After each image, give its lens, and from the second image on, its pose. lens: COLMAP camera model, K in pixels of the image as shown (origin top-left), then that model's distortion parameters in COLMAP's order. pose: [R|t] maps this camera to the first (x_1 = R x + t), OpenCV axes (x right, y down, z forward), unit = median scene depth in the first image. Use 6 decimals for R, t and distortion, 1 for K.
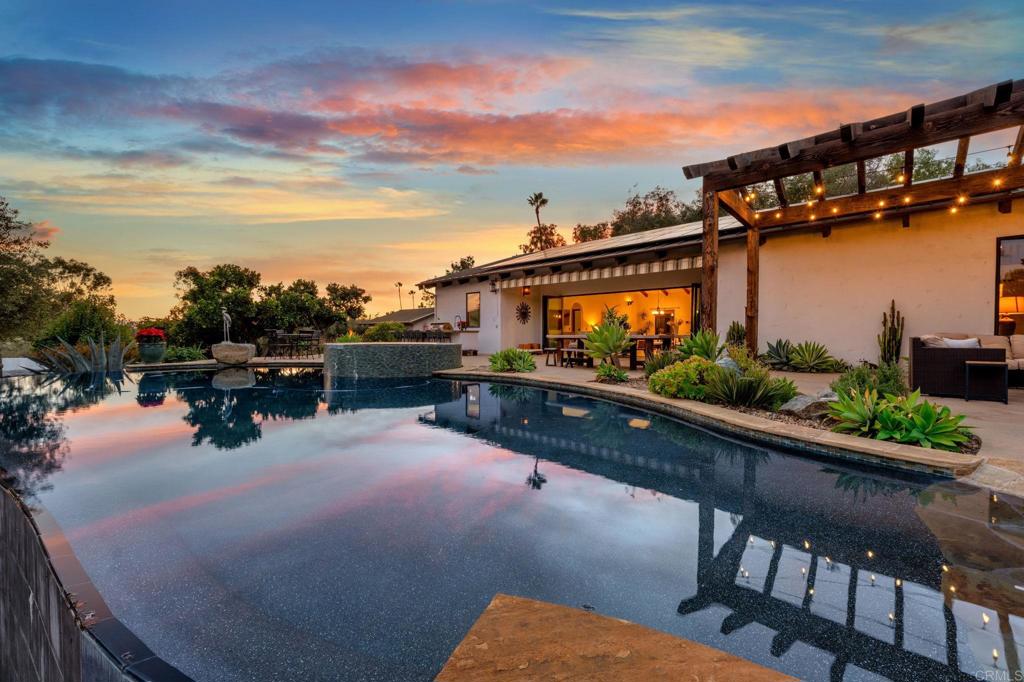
lens RADIAL K [[405.7, 0, 512.0], [0, 405.7, 341.0], [0, 0, 1]] dist [0.000724, 0.000015]
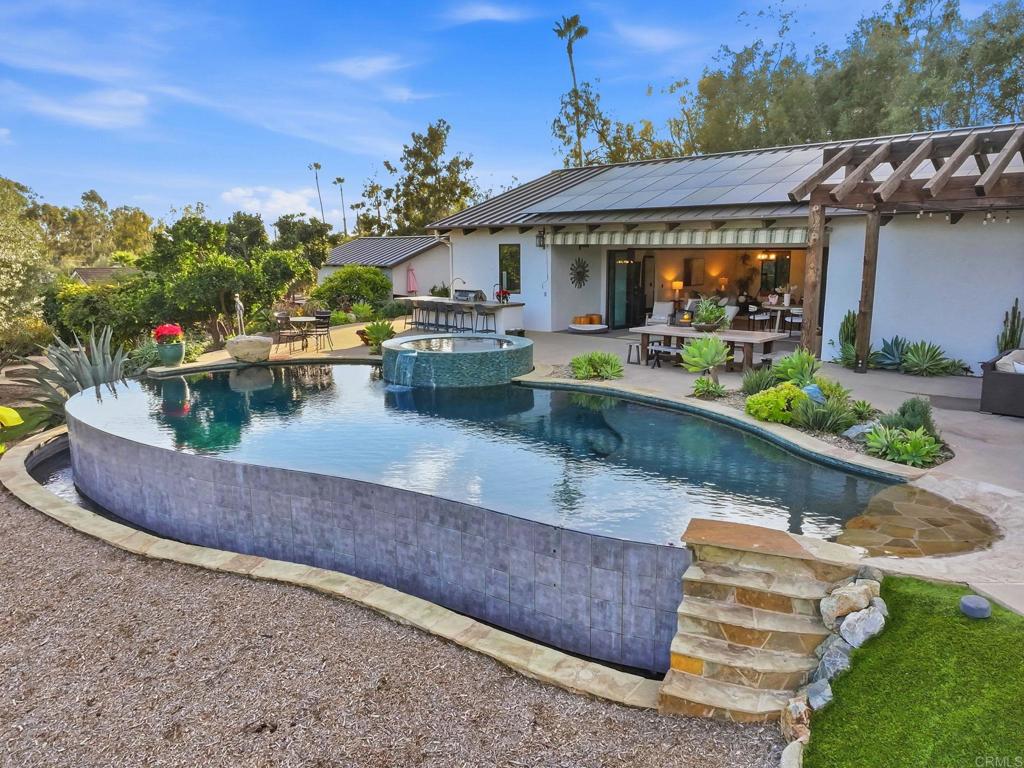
lens RADIAL K [[704.2, 0, 512.0], [0, 704.2, 384.0], [0, 0, 1]] dist [0.007296, -0.002586]
pose [[0.999949, -0.010099, -0.000386, -0.186629], [0.010016, 0.985096, 0.171713, -0.179193], [-0.001354, -0.171708, 0.985147, -0.554542]]
